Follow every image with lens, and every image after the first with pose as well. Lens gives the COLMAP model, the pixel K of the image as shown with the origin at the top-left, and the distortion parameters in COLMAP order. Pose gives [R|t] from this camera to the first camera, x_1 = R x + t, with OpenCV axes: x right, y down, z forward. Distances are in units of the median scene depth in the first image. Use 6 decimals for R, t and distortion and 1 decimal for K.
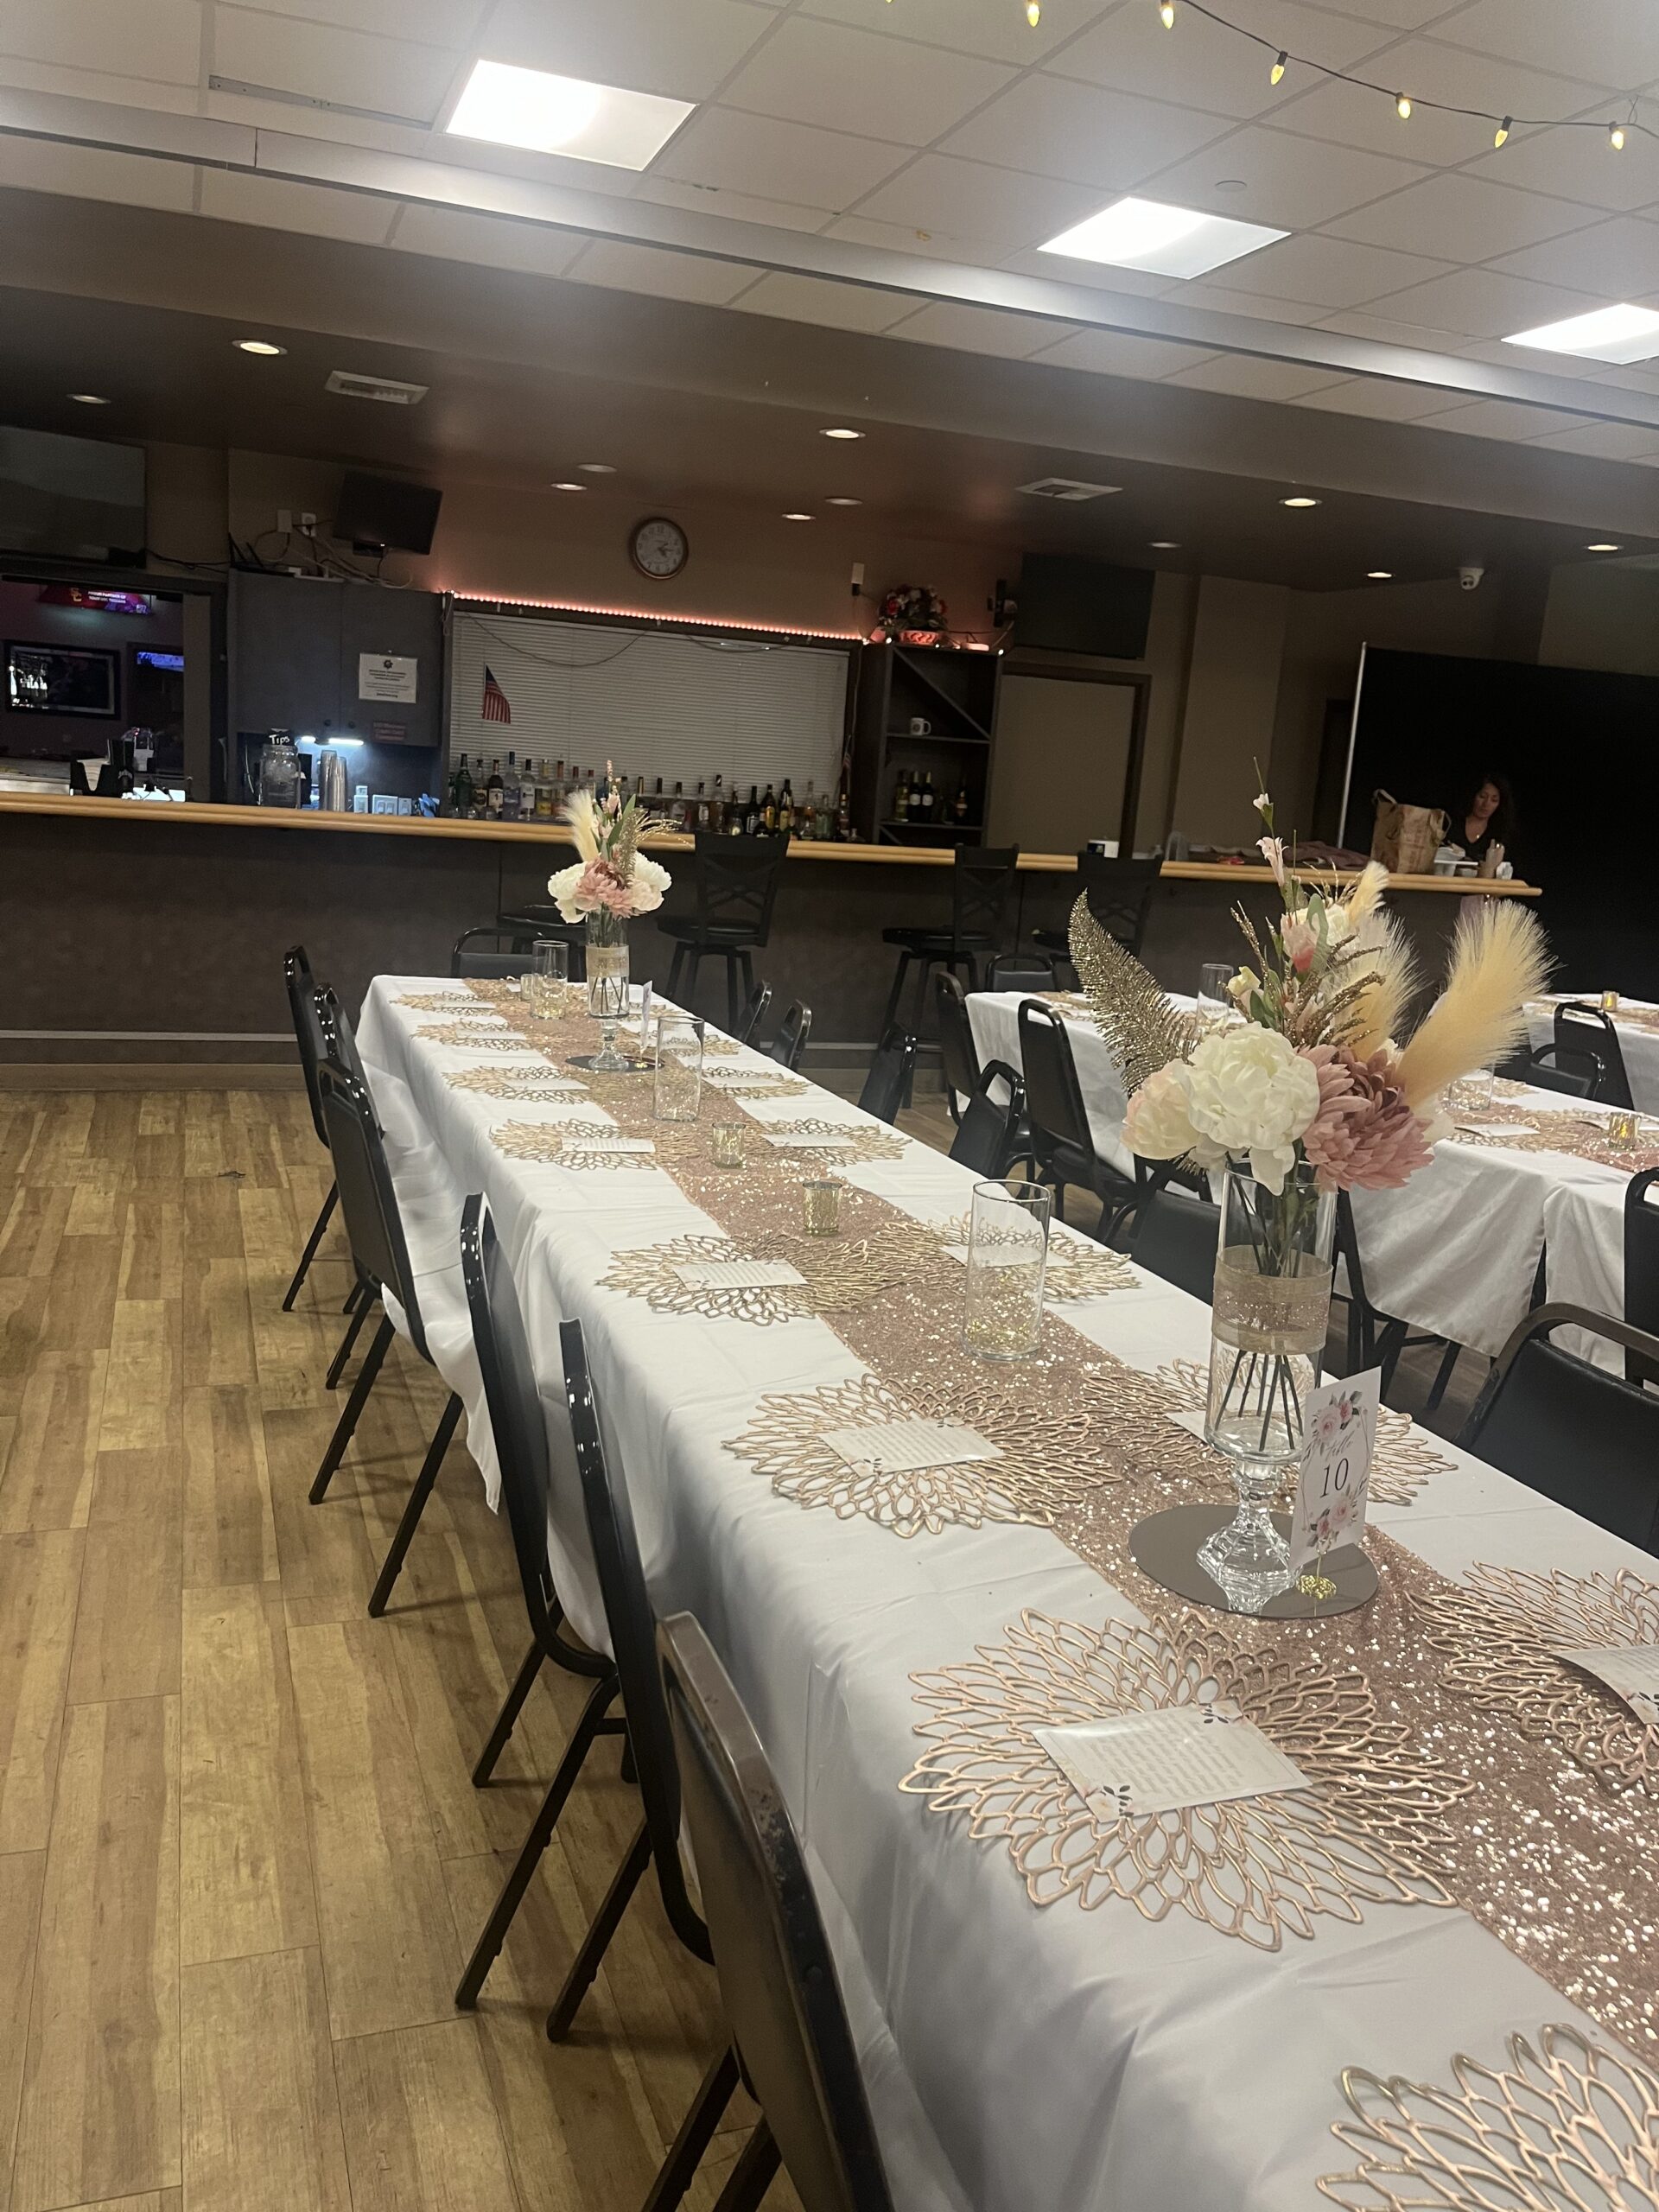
lens RADIAL K [[1669.2, 0, 827.5], [0, 1669.2, 1088.2], [0, 0, 1]] dist [0.062303, -0.091640]
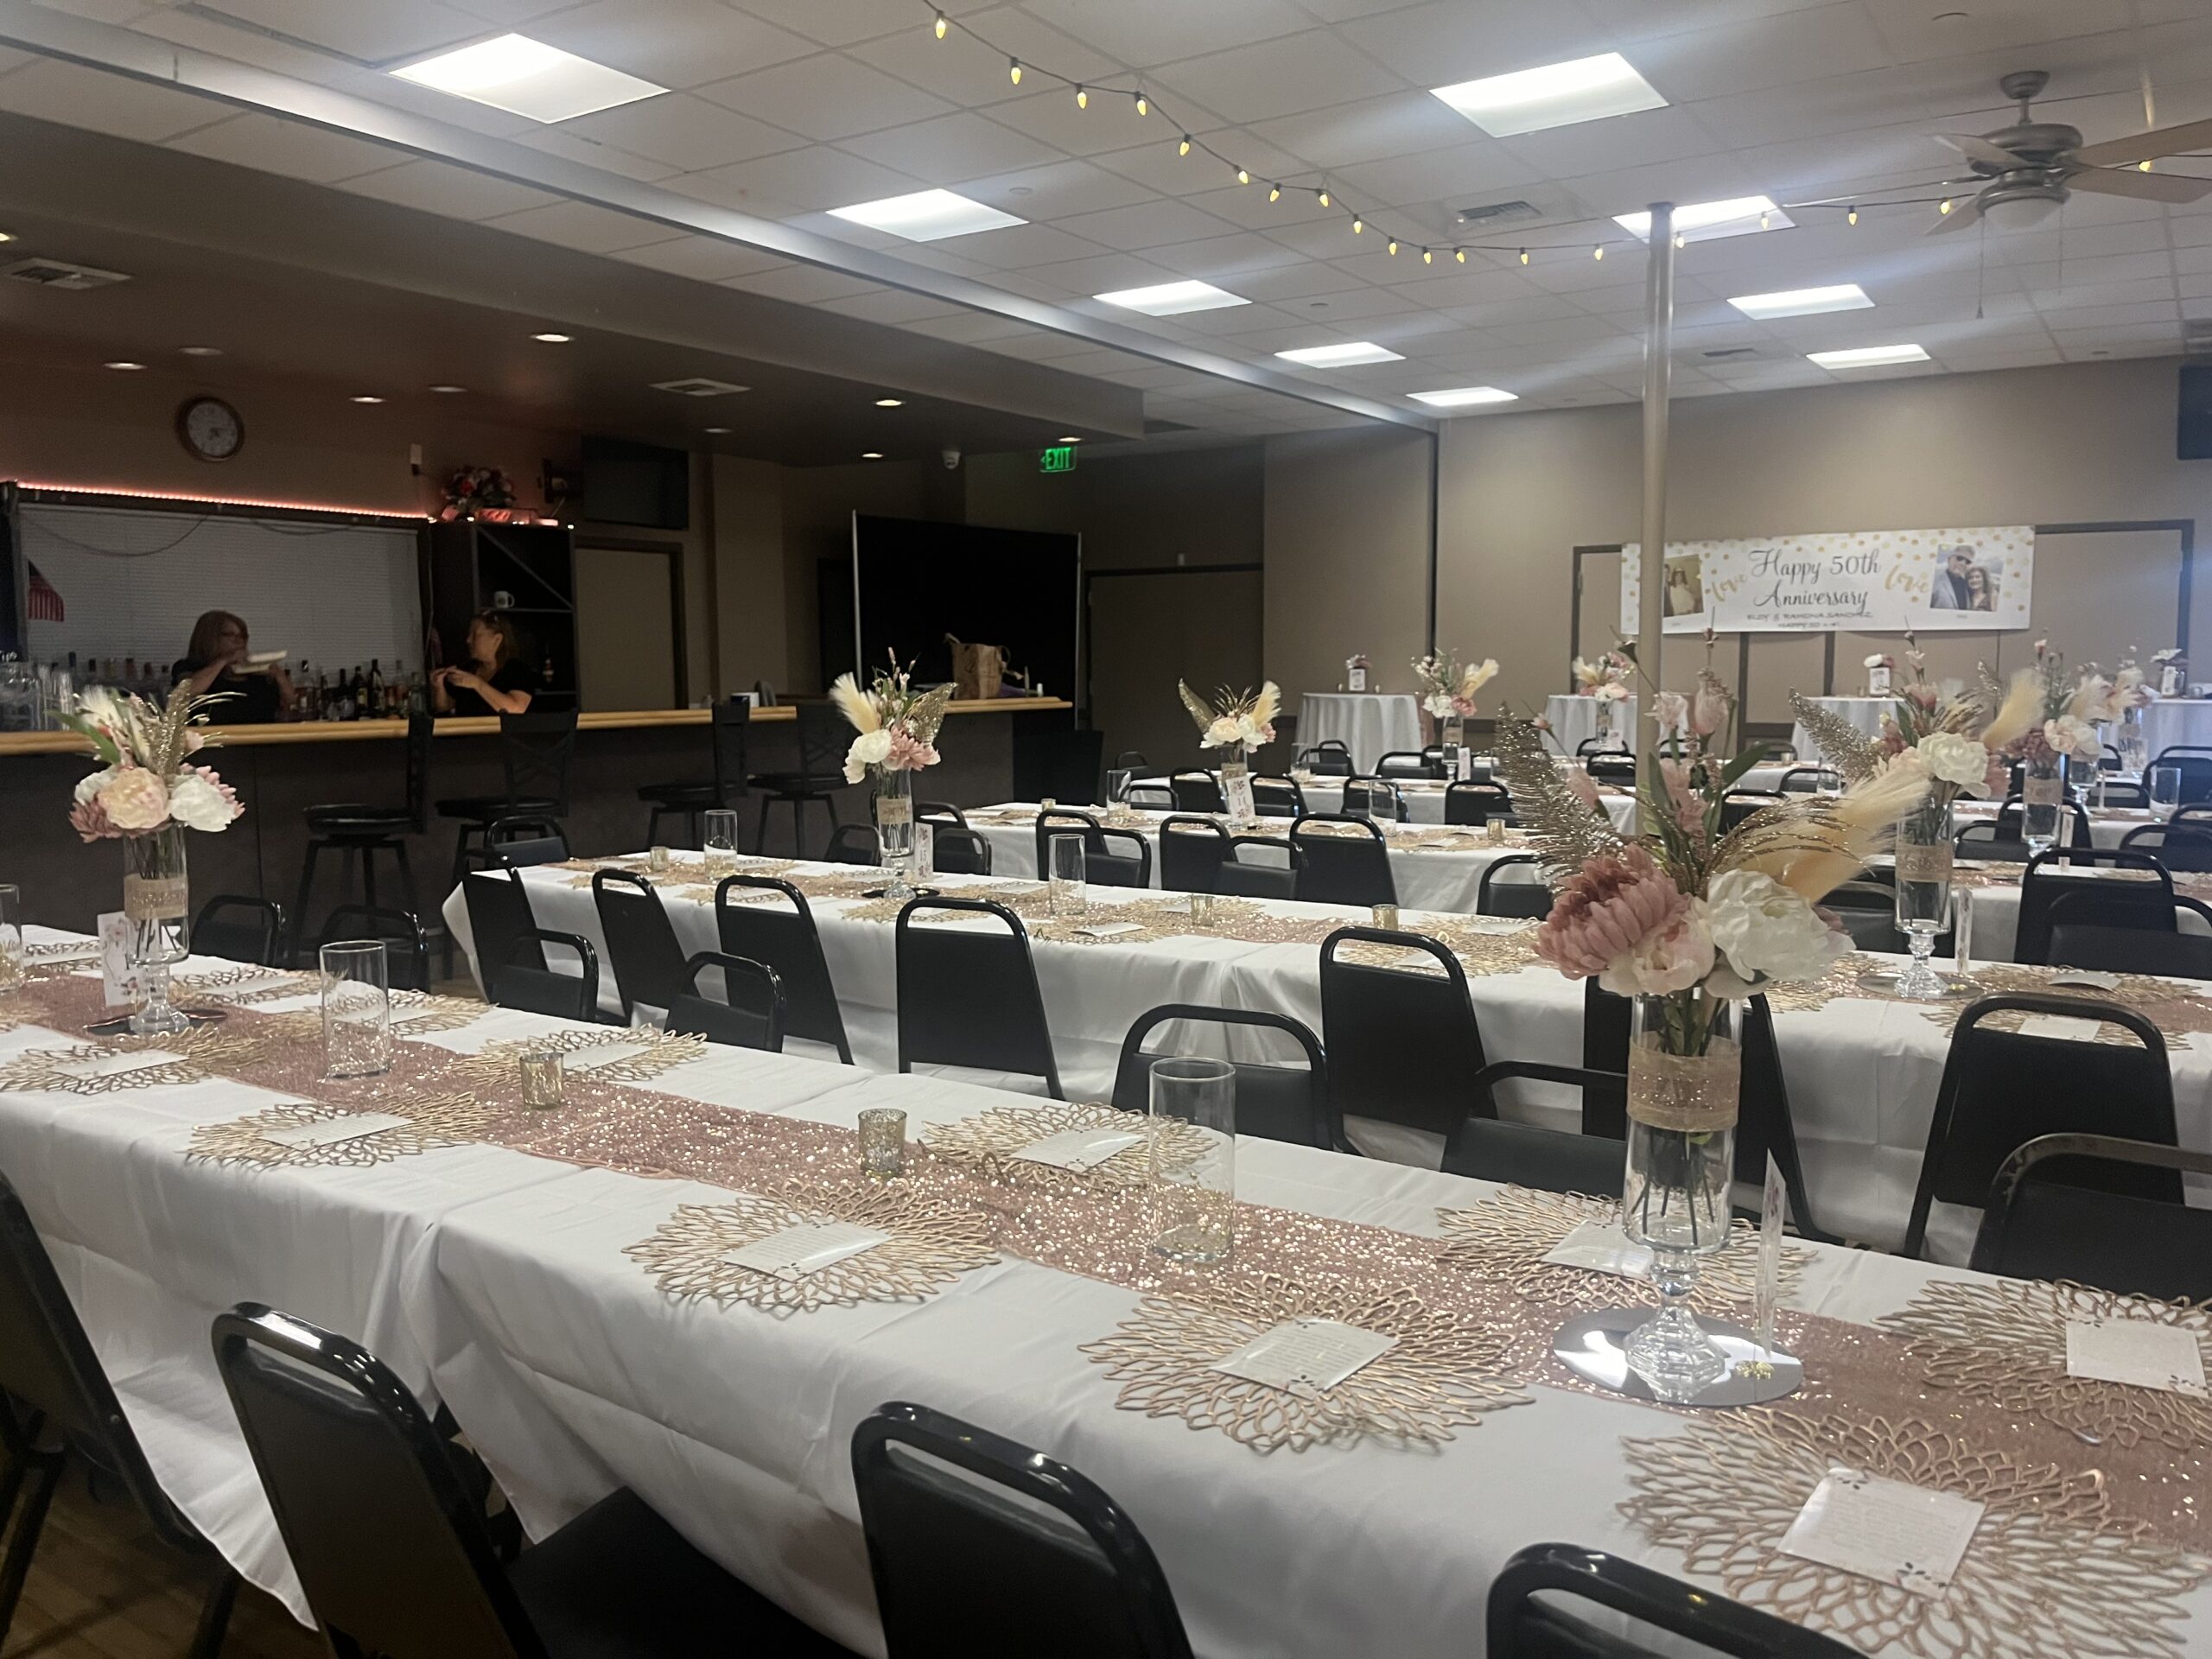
lens RADIAL K [[1669.2, 0, 1073.2], [0, 1669.2, 811.6], [0, 0, 1]] dist [0.062303, -0.091640]
pose [[0.809583, -0.126677, 0.573174, -0.269447], [0.166775, 0.985836, -0.017683, -0.011799], [-0.562816, 0.109907, 0.819243, -0.025193]]
